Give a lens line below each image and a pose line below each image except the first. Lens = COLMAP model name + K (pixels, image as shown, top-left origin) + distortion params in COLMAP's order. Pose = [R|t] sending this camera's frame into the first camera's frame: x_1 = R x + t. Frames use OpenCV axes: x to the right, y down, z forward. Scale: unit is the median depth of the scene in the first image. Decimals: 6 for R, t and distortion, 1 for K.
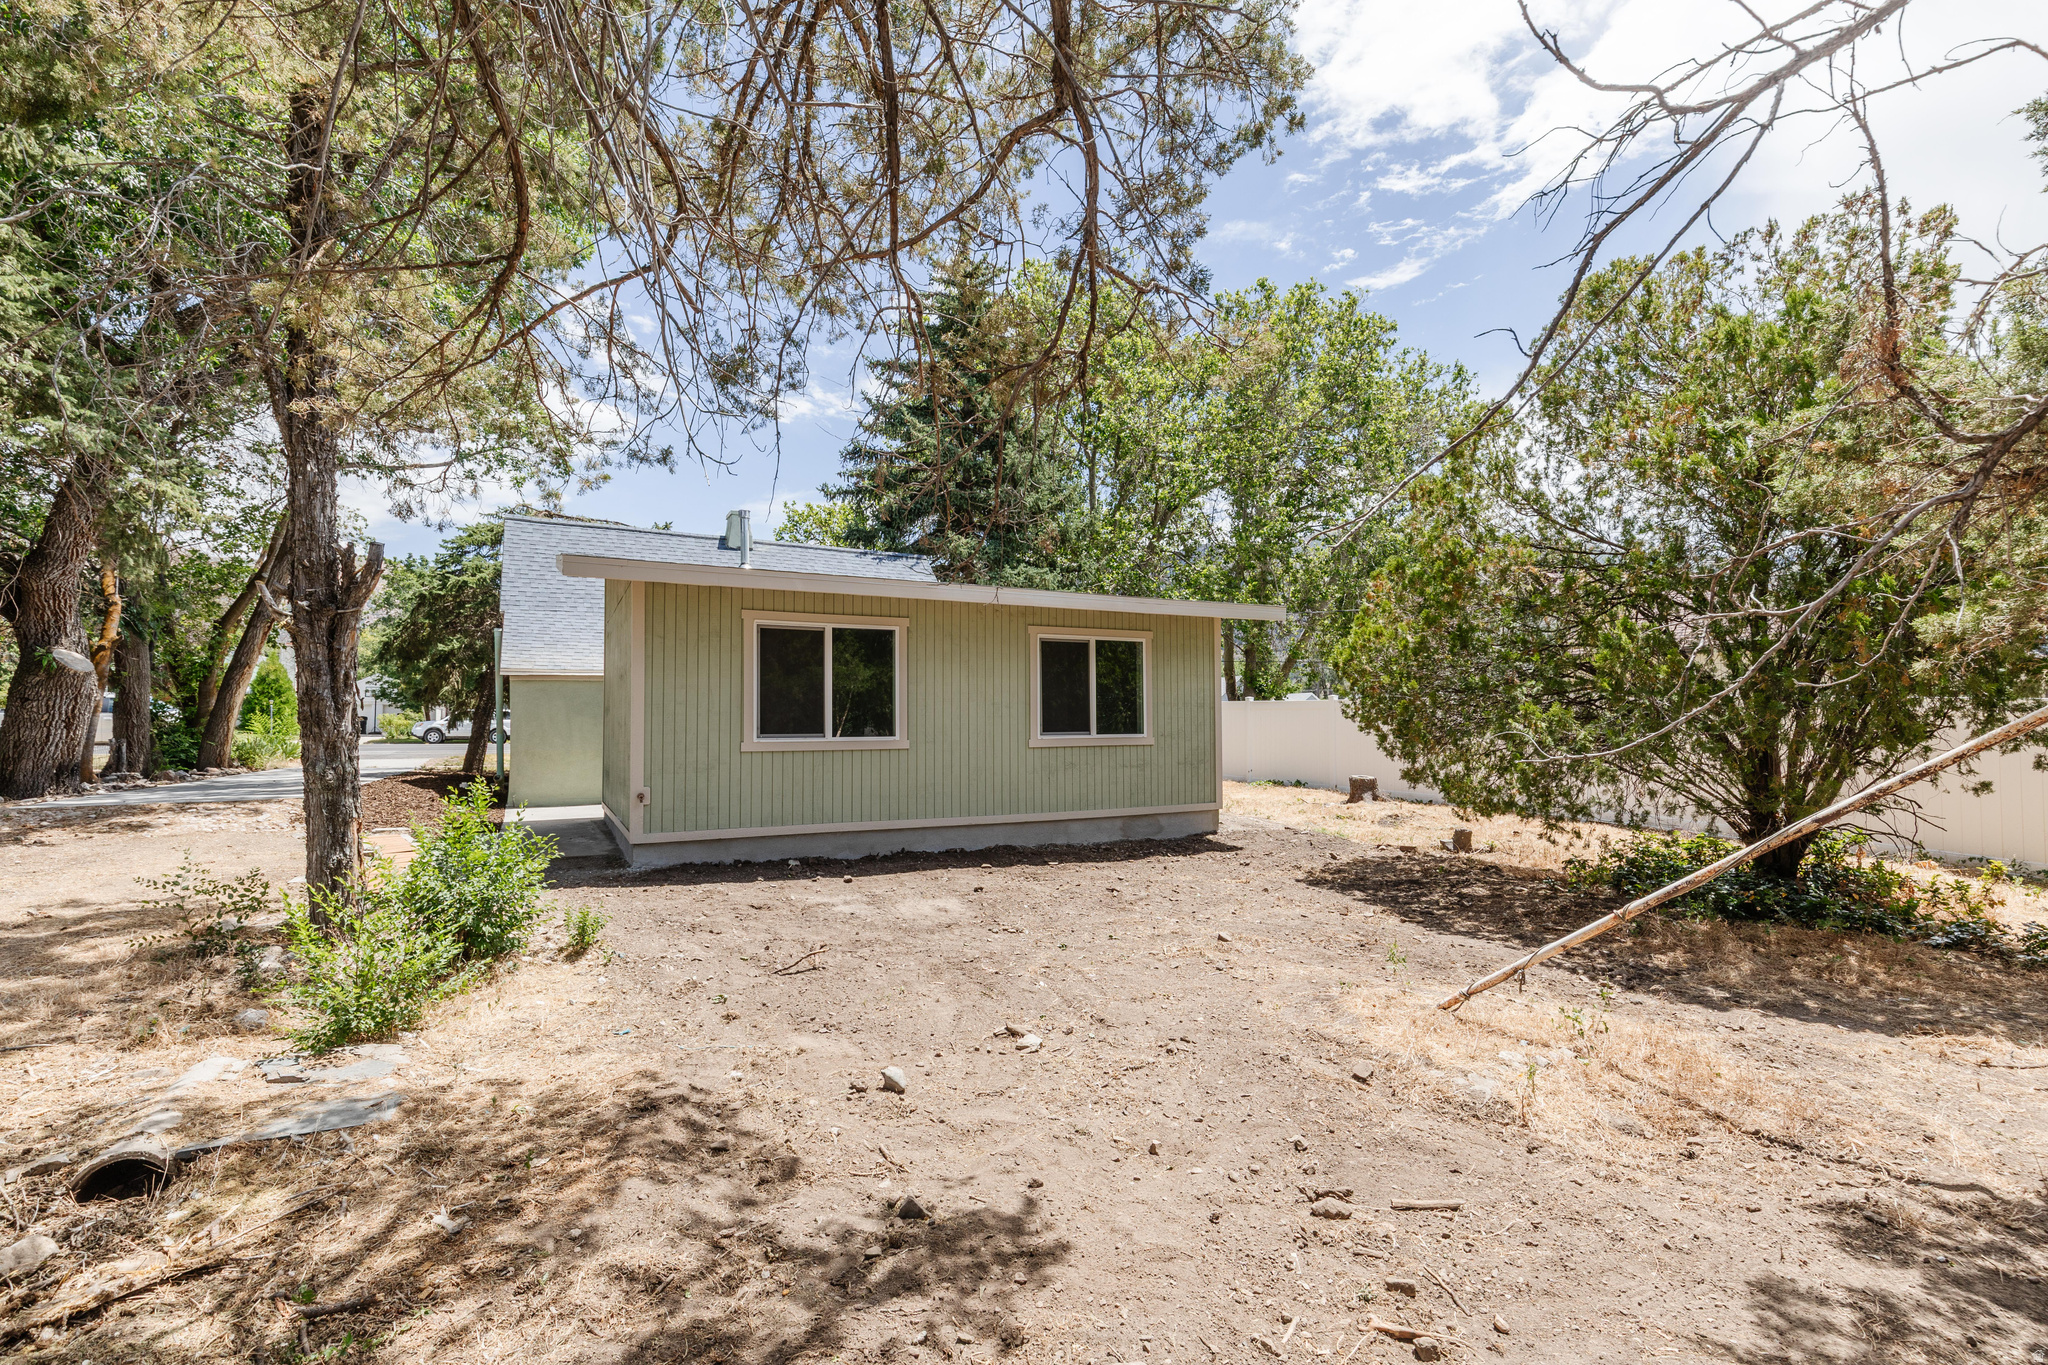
lens RADIAL K [[934.2, 0, 1023.4], [0, 934.2, 690.8], [0, 0, 1]] dist [0.002929, 0.000049]
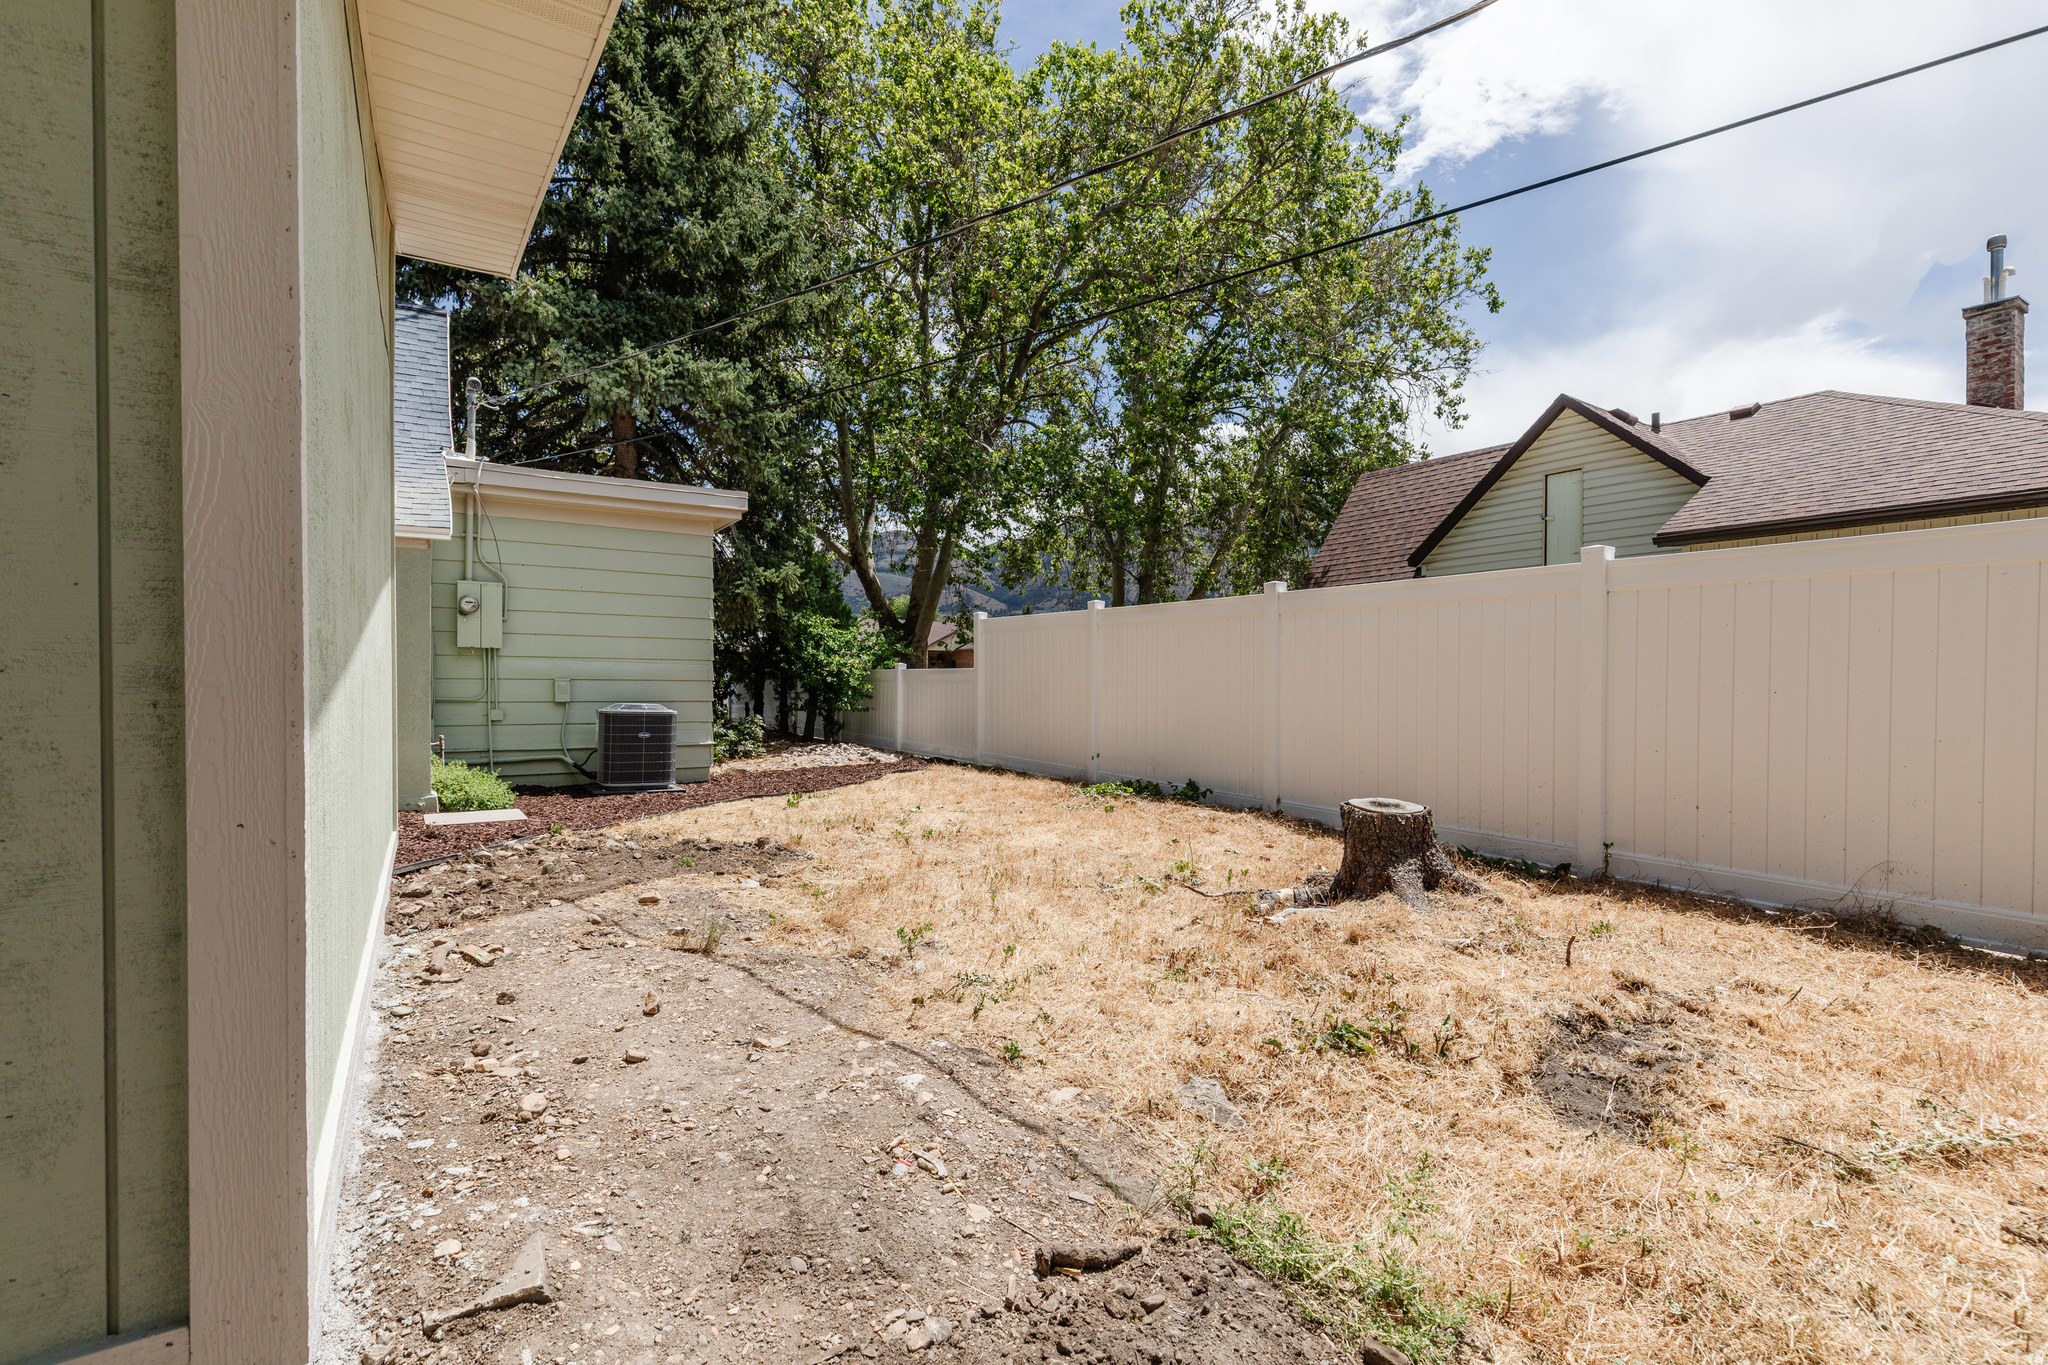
lens RADIAL K [[934.2, 0, 1023.9], [0, 934.2, 681.3], [0, 0, 1]] dist [0.002929, 0.000049]
pose [[0.996141, 0.000804, 0.087767, 0.126013], [-0.003777, 0.999424, 0.033719, 0.024206], [-0.087690, -0.033920, 0.995570, 0.407590]]
